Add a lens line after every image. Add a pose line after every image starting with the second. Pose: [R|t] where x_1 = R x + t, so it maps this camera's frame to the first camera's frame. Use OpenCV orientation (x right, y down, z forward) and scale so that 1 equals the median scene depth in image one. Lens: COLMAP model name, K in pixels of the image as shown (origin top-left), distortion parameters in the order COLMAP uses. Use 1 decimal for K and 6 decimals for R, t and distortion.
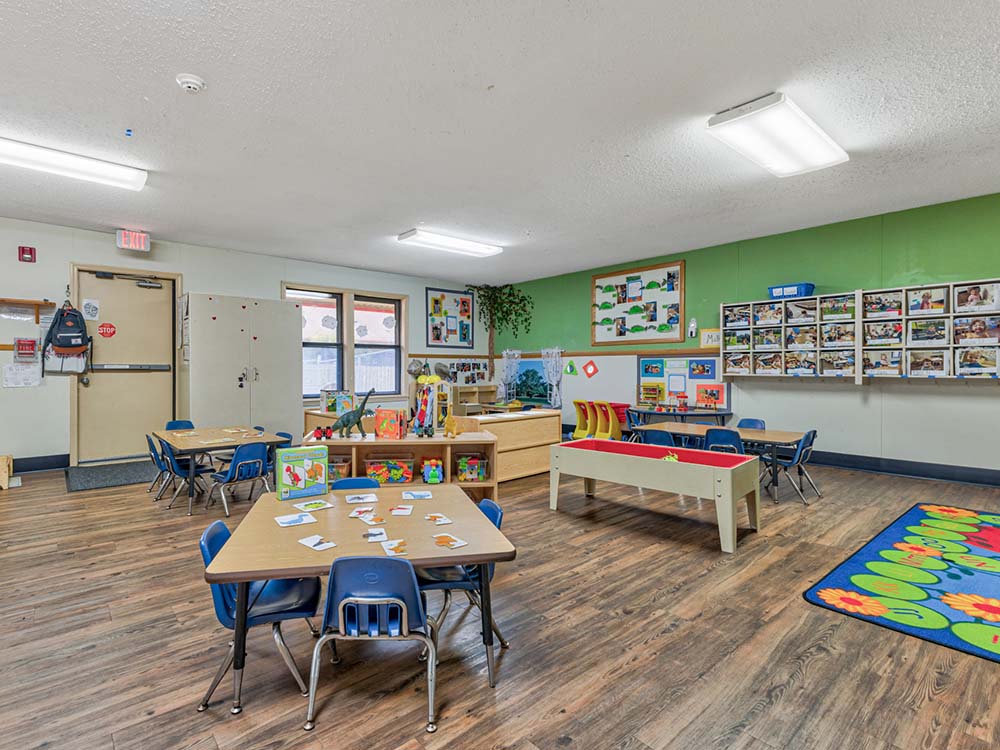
lens RADIAL K [[485.9, 0, 498.8], [0, 485.9, 370.7], [0, 0, 1]] dist [0.021759, 0.000928]
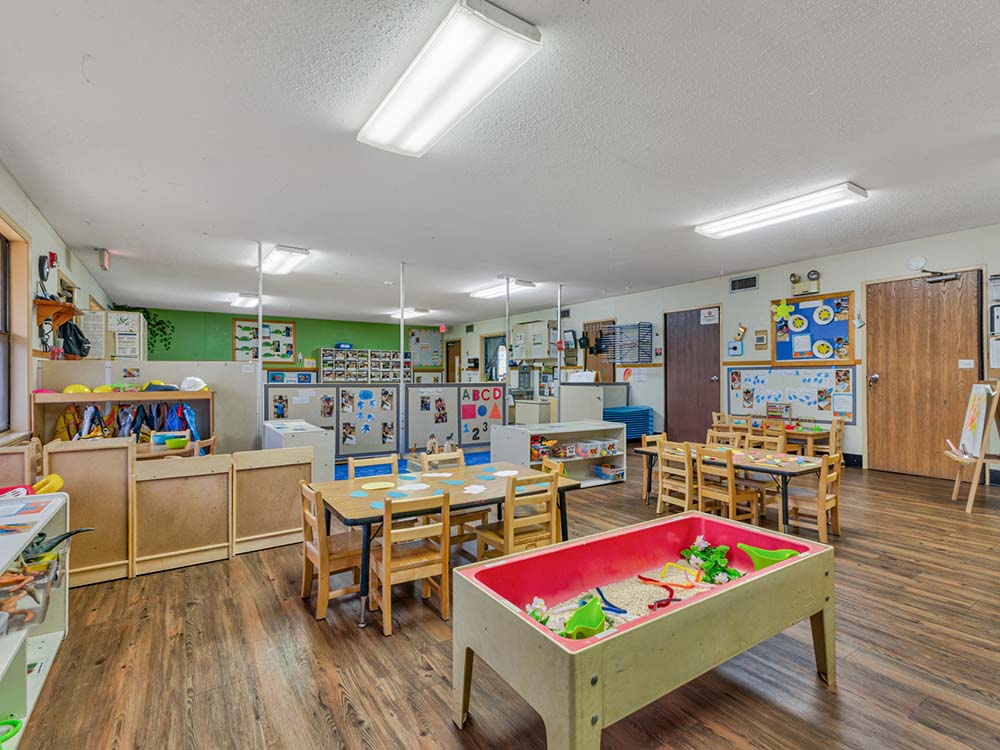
lens RADIAL K [[485.9, 0, 498.7], [0, 485.9, 377.2], [0, 0, 1]] dist [0.021759, 0.000928]
pose [[0.113904, 0.004408, 0.993482, -1.440829], [0.002626, 0.999985, -0.004738, 0.004735], [-0.993488, 0.003148, 0.113890, -0.027634]]
